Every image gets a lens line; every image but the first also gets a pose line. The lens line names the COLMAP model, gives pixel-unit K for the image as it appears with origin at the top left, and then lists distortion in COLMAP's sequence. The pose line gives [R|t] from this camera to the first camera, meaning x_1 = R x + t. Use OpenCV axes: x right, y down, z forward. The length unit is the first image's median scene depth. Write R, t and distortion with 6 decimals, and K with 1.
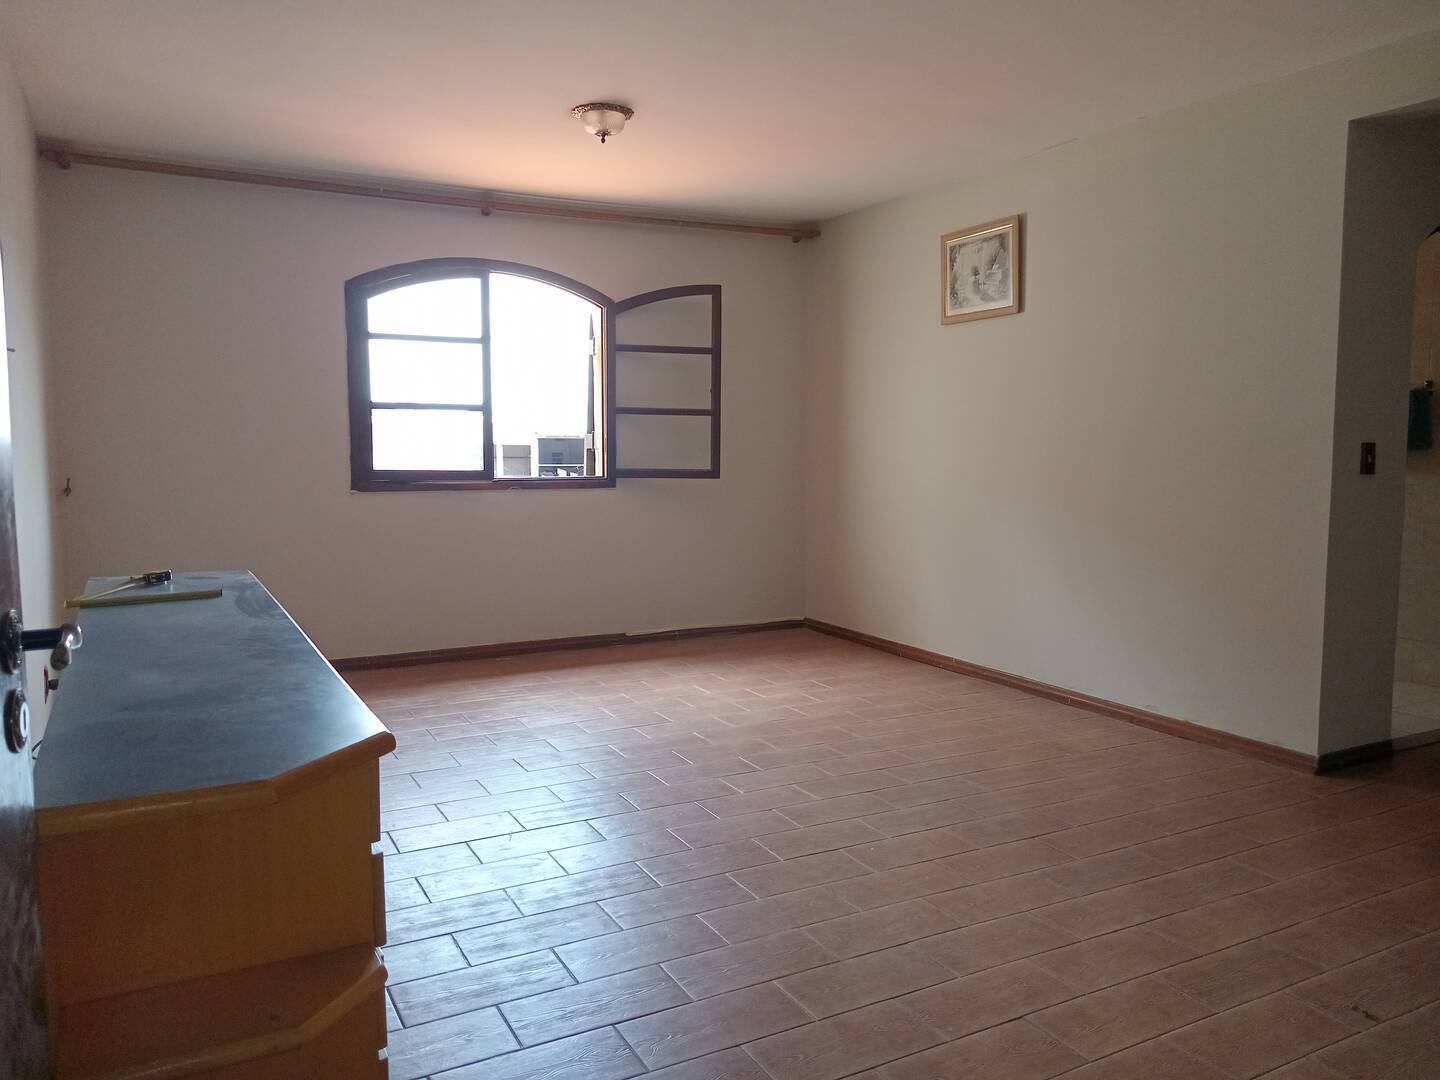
lens RADIAL K [[1079.5, 0, 728.0], [0, 1079.5, 541.6], [0, 0, 1]] dist [0.049835, -0.096138]
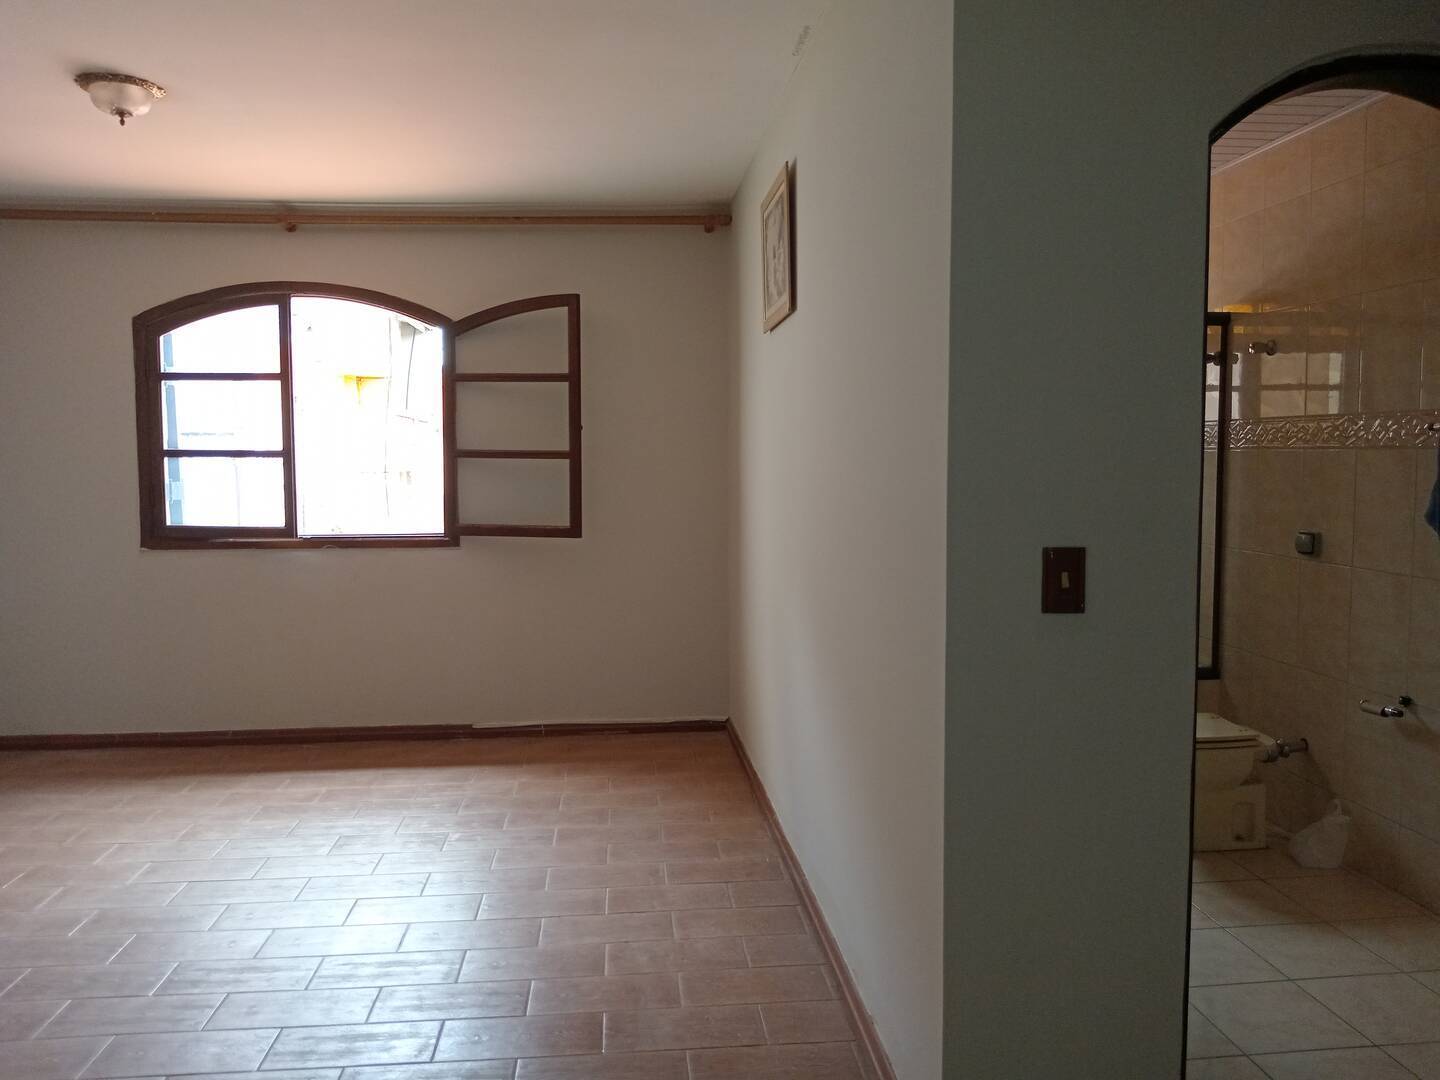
lens RADIAL K [[1079.5, 0, 721.7], [0, 1079.5, 535.3], [0, 0, 1]] dist [0.049835, -0.096138]
pose [[0.922117, 0.021667, -0.386305, 0.408393], [-0.029132, 0.999485, -0.013478, -0.054882], [0.385814, 0.023682, 0.922273, 0.324479]]
